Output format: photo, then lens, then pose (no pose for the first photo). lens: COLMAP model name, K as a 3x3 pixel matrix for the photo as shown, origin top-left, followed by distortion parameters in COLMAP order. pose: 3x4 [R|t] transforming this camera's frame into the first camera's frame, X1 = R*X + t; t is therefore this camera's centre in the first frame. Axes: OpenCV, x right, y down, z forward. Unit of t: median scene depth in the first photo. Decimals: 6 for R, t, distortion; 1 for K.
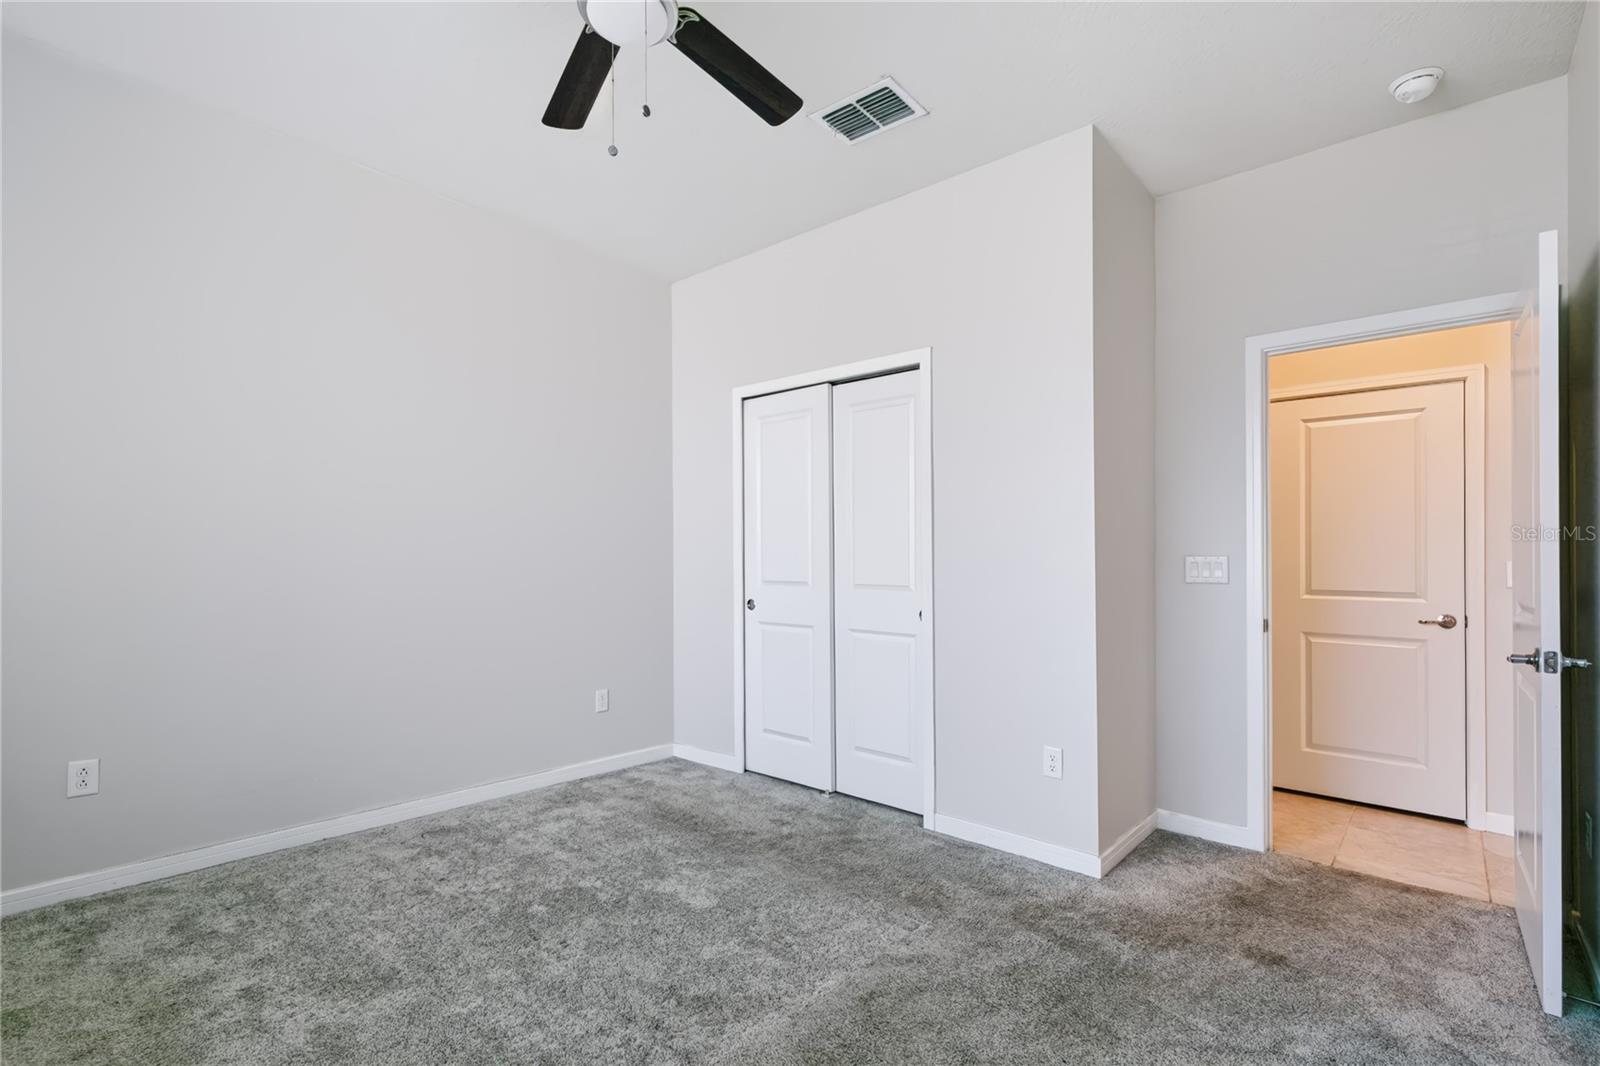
lens RADIAL K [[722.2, 0, 803.8], [0, 722.2, 547.9], [0, 0, 1]] dist [0.003646, 0.000495]
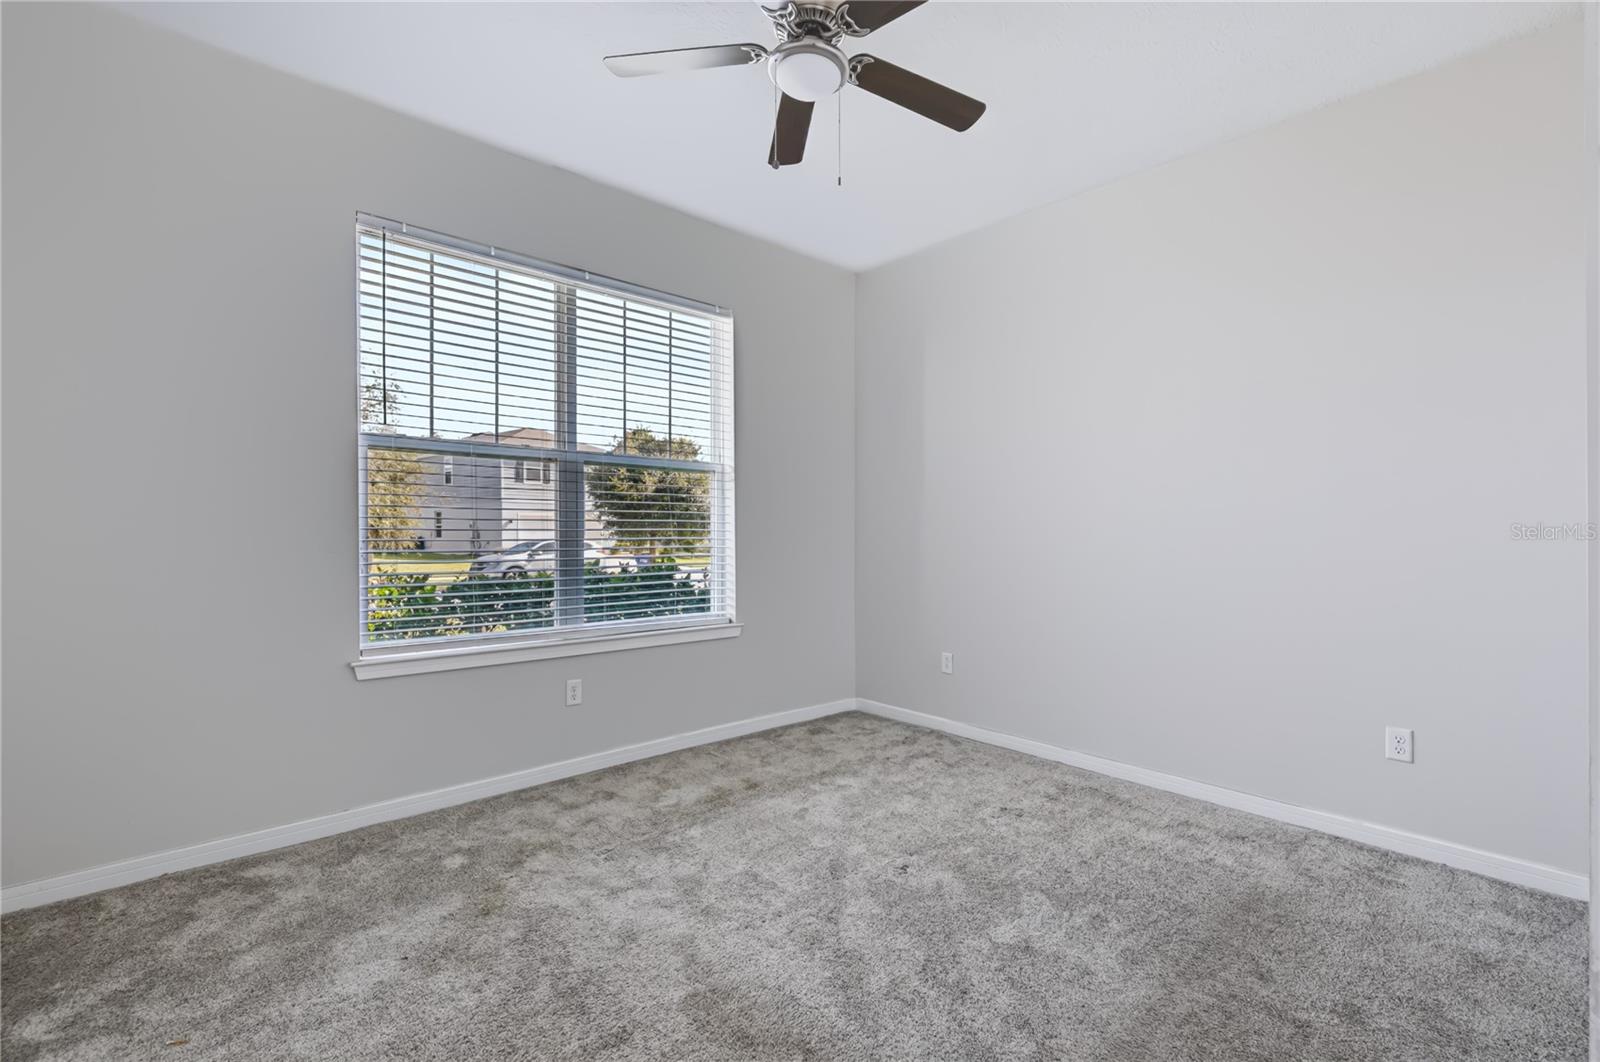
lens RADIAL K [[722.2, 0, 803.8], [0, 722.2, 545.9], [0, 0, 1]] dist [0.003646, 0.000495]
pose [[-0.113433, 0.011188, -0.993483, 0.612115], [0.013808, 0.999858, 0.009684, 0.018152], [0.993450, -0.012620, -0.113572, 0.726282]]
